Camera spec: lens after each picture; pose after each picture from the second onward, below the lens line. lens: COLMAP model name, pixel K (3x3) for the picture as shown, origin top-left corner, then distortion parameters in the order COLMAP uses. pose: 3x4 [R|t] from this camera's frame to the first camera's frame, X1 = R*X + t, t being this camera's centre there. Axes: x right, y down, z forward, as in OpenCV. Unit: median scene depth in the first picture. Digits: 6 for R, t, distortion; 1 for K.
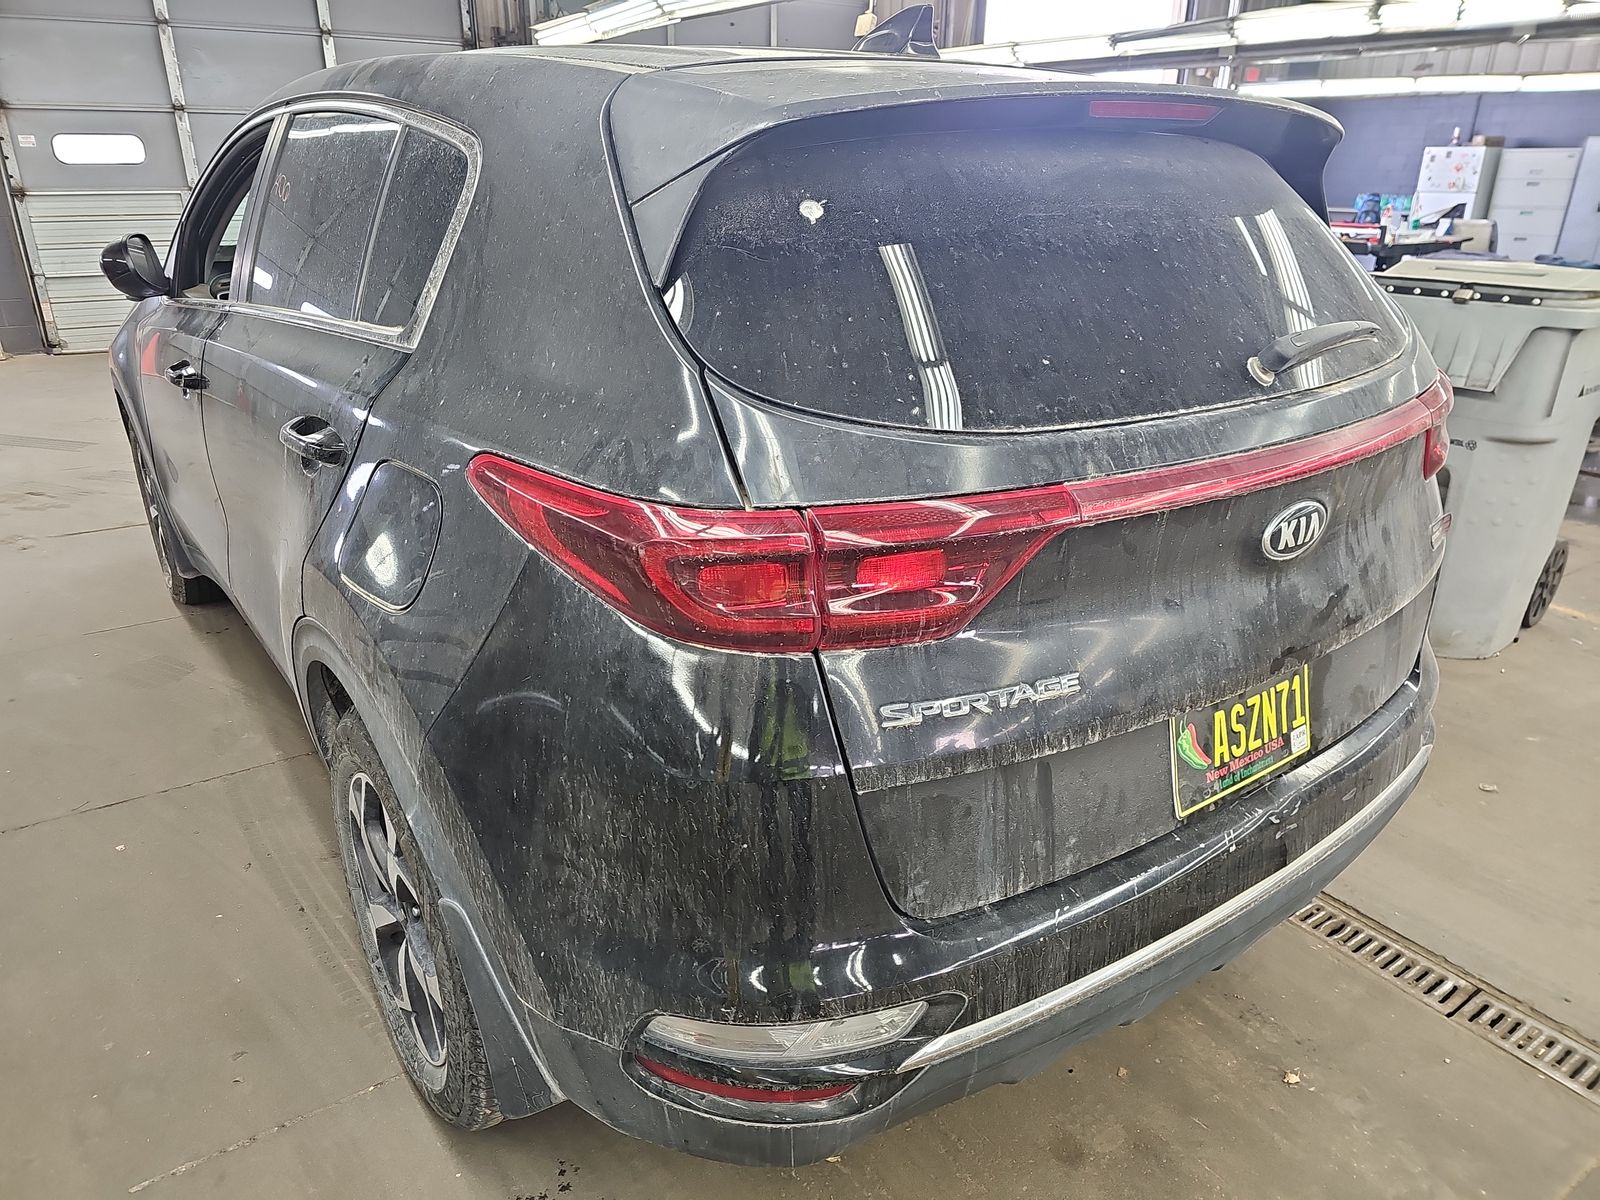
lens RADIAL K [[1052.1, 0, 800.0], [0, 1052.1, 600.0], [0, 0, 1]] dist [0.002262, 0.002064]
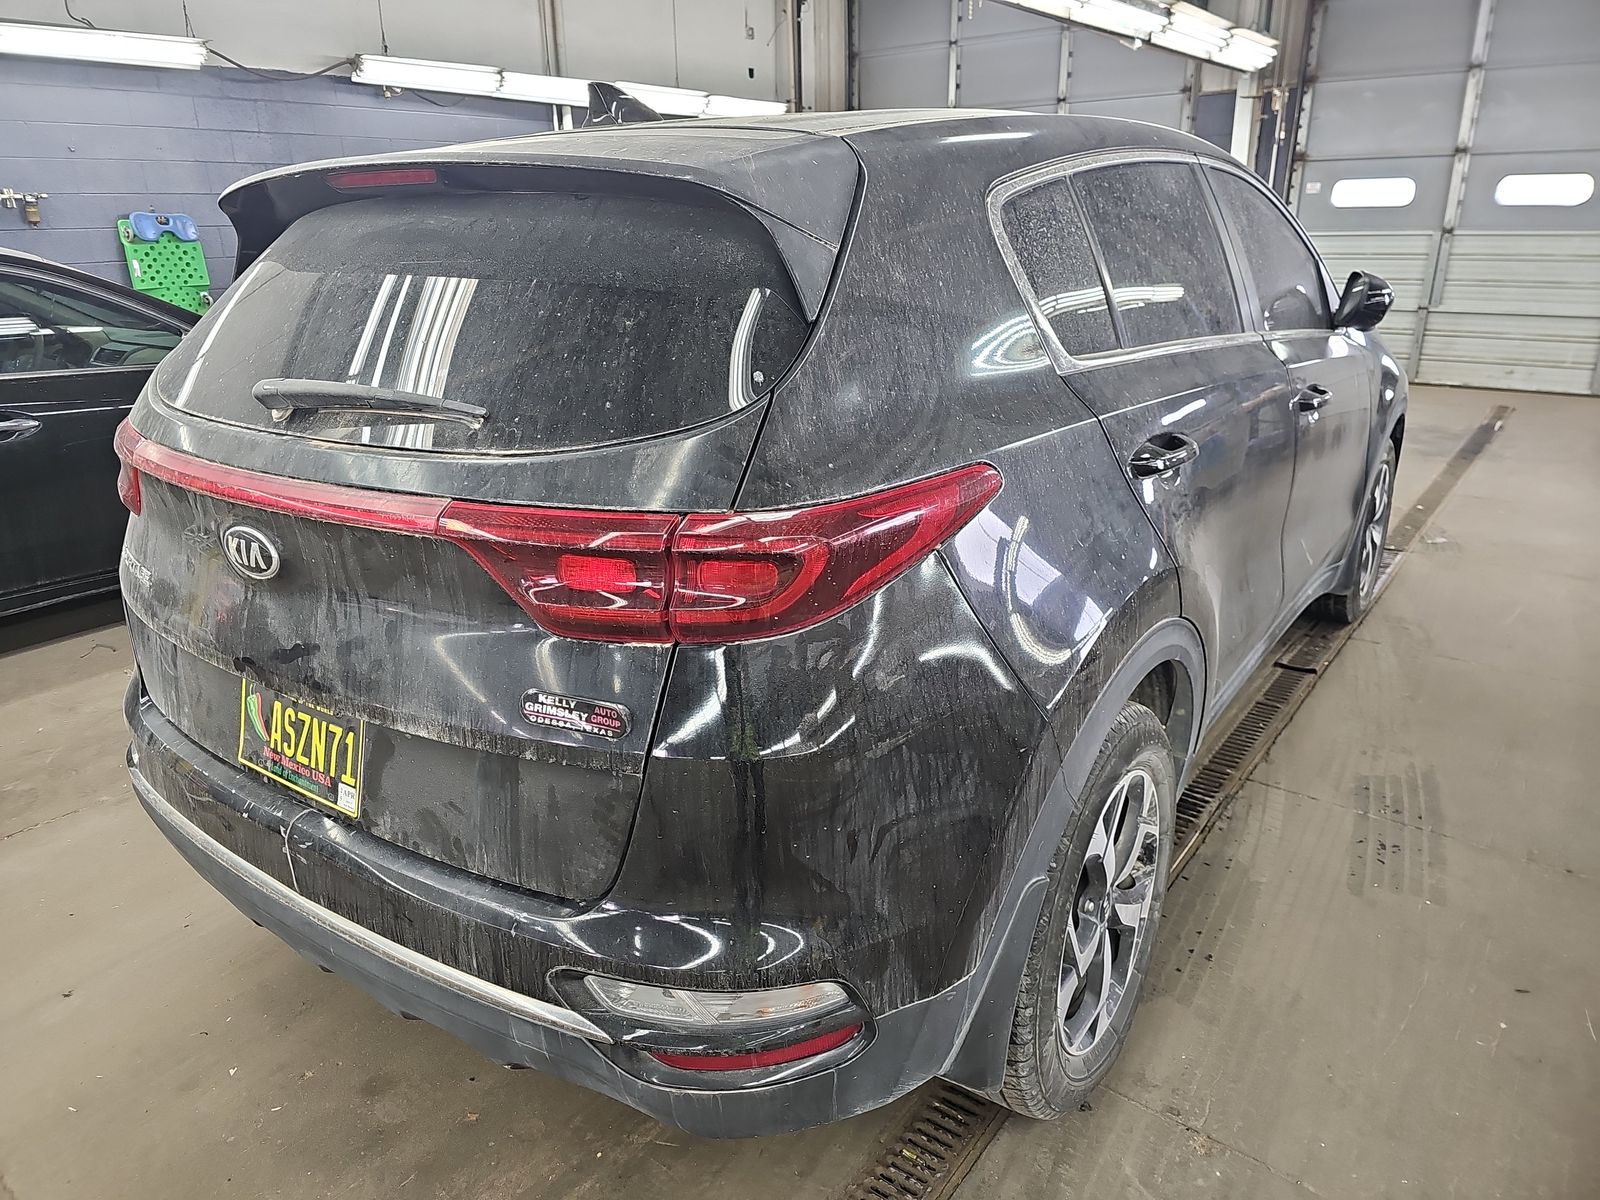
lens RADIAL K [[1058.0, 0, 800.0], [0, 1058.0, 600.0], [0, 0, 1]] dist [0.033387, -0.051969]
pose [[0.336586, 0.309499, -0.889337, 0.837750], [-0.340900, 0.920430, 0.191300, -0.213202], [0.877780, 0.238786, 0.415312, 0.540054]]
